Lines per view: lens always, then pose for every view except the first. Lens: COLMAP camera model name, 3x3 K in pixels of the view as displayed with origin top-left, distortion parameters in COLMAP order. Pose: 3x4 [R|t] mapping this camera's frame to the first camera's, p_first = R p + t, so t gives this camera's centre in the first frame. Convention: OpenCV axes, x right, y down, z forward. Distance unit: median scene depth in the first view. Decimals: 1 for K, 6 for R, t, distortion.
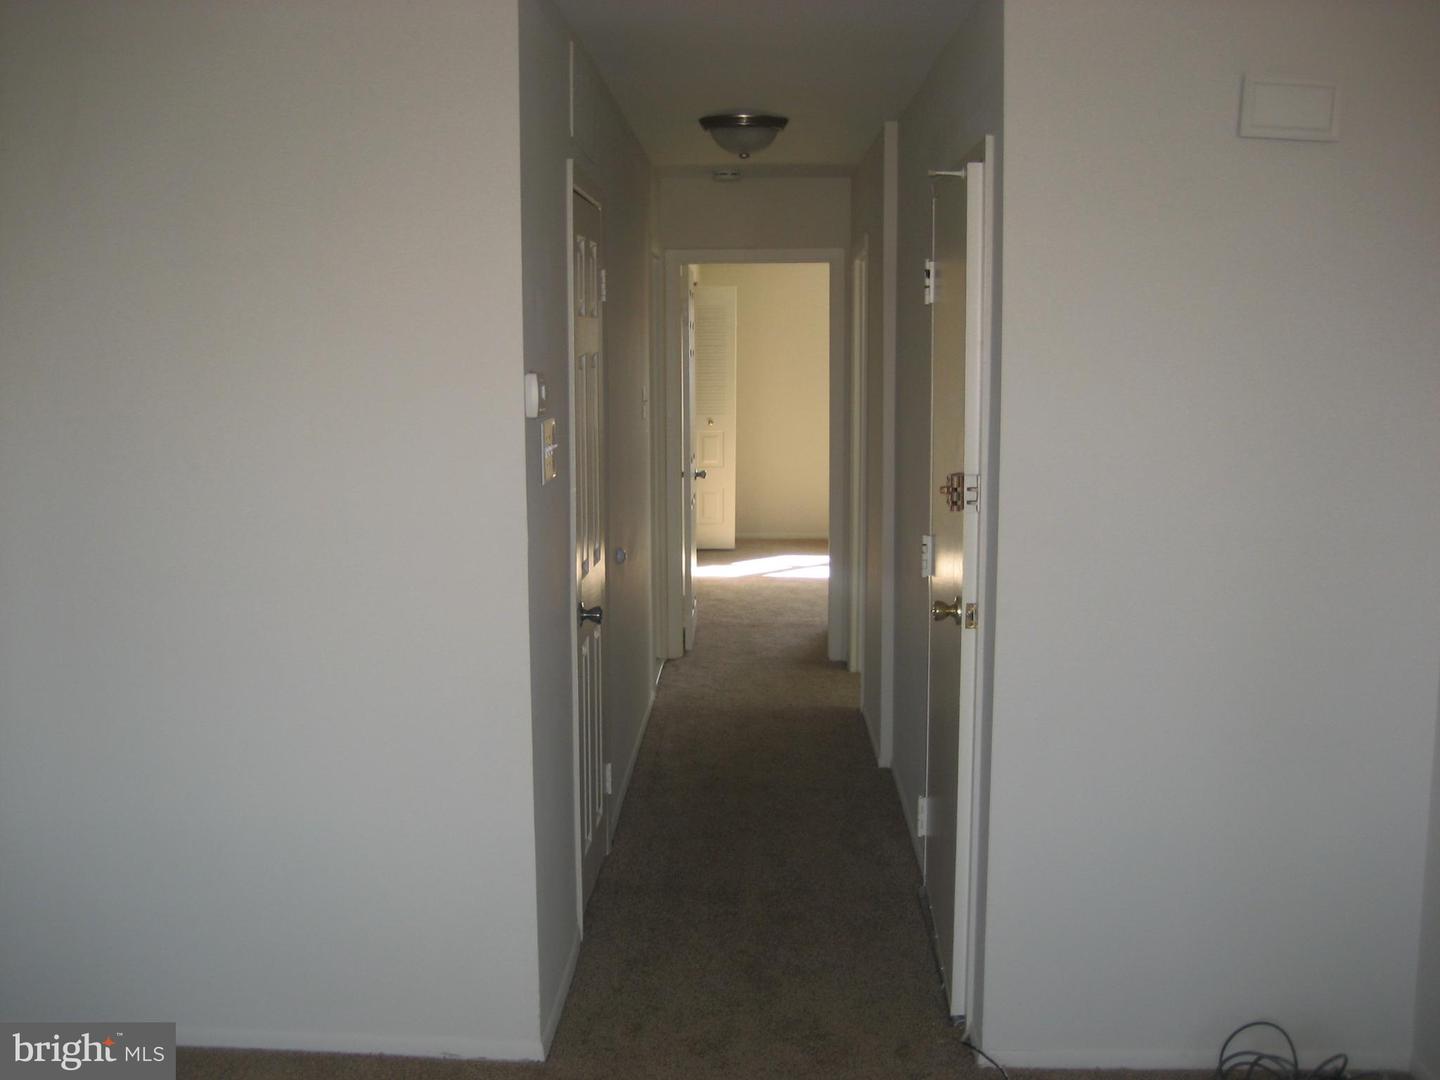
lens RADIAL K [[1499.3, 0, 717.1], [0, 1499.3, 547.4], [0, 0, 1]] dist [-0.131068, 0.157696]
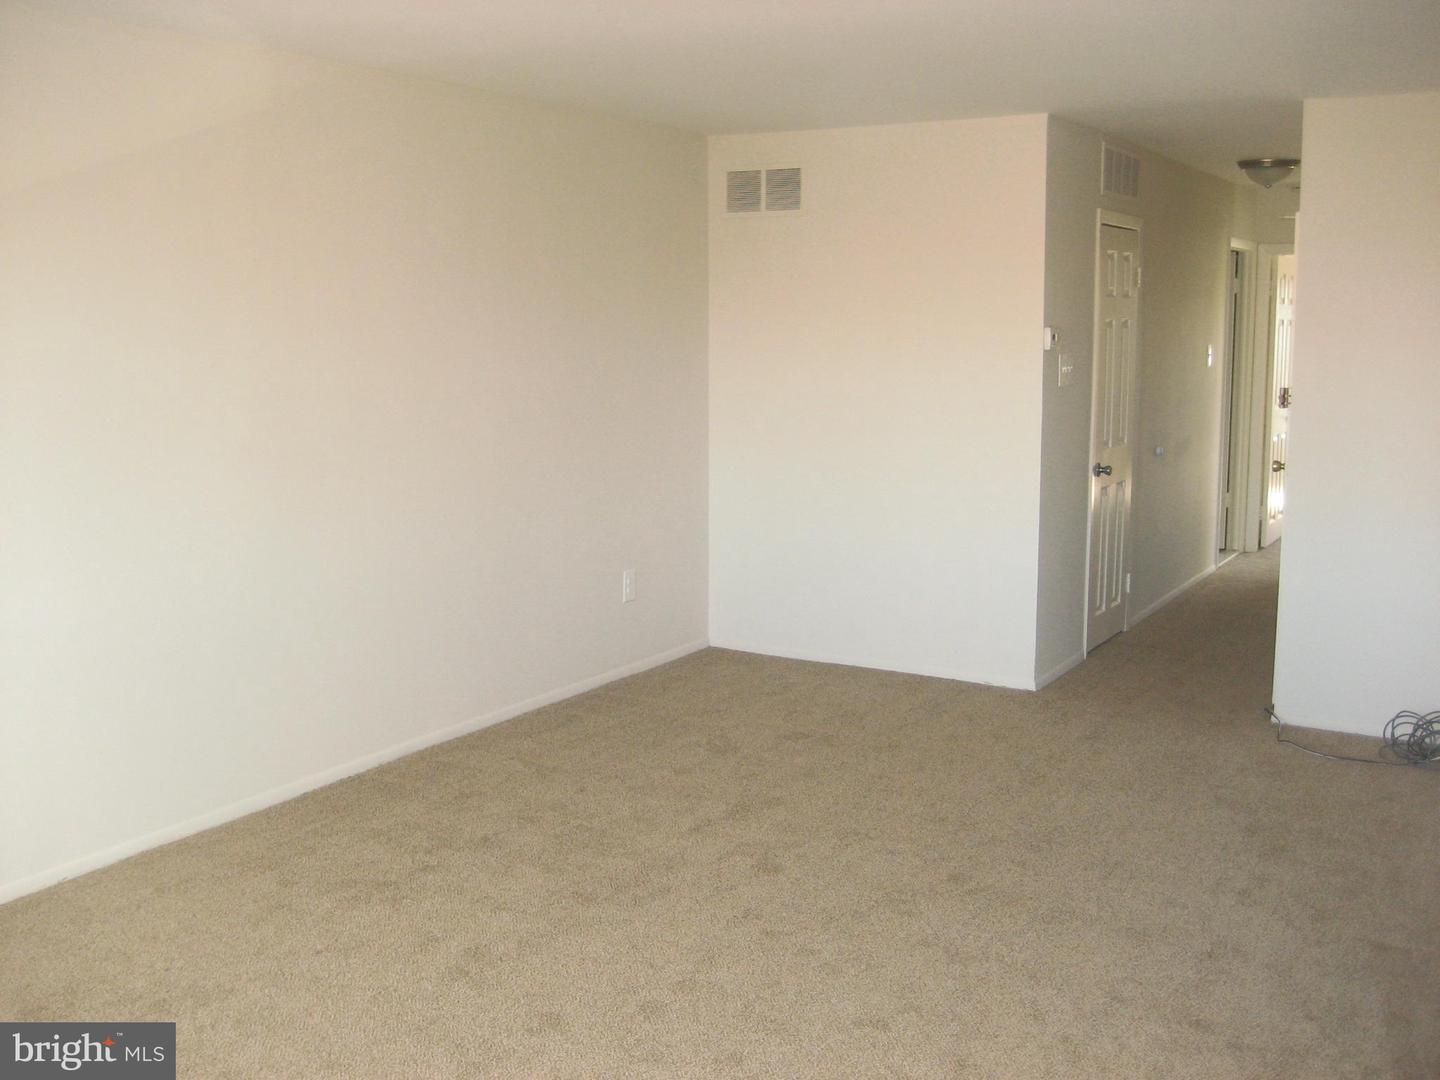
lens RADIAL K [[1499.3, 0, 717.1], [0, 1499.3, 547.4], [0, 0, 1]] dist [-0.131068, 0.157696]
pose [[0.874713, 0.075393, -0.478741, 0.320677], [-0.065131, 0.997152, 0.038030, 0.089364], [0.480244, -0.002084, 0.877132, -0.652656]]
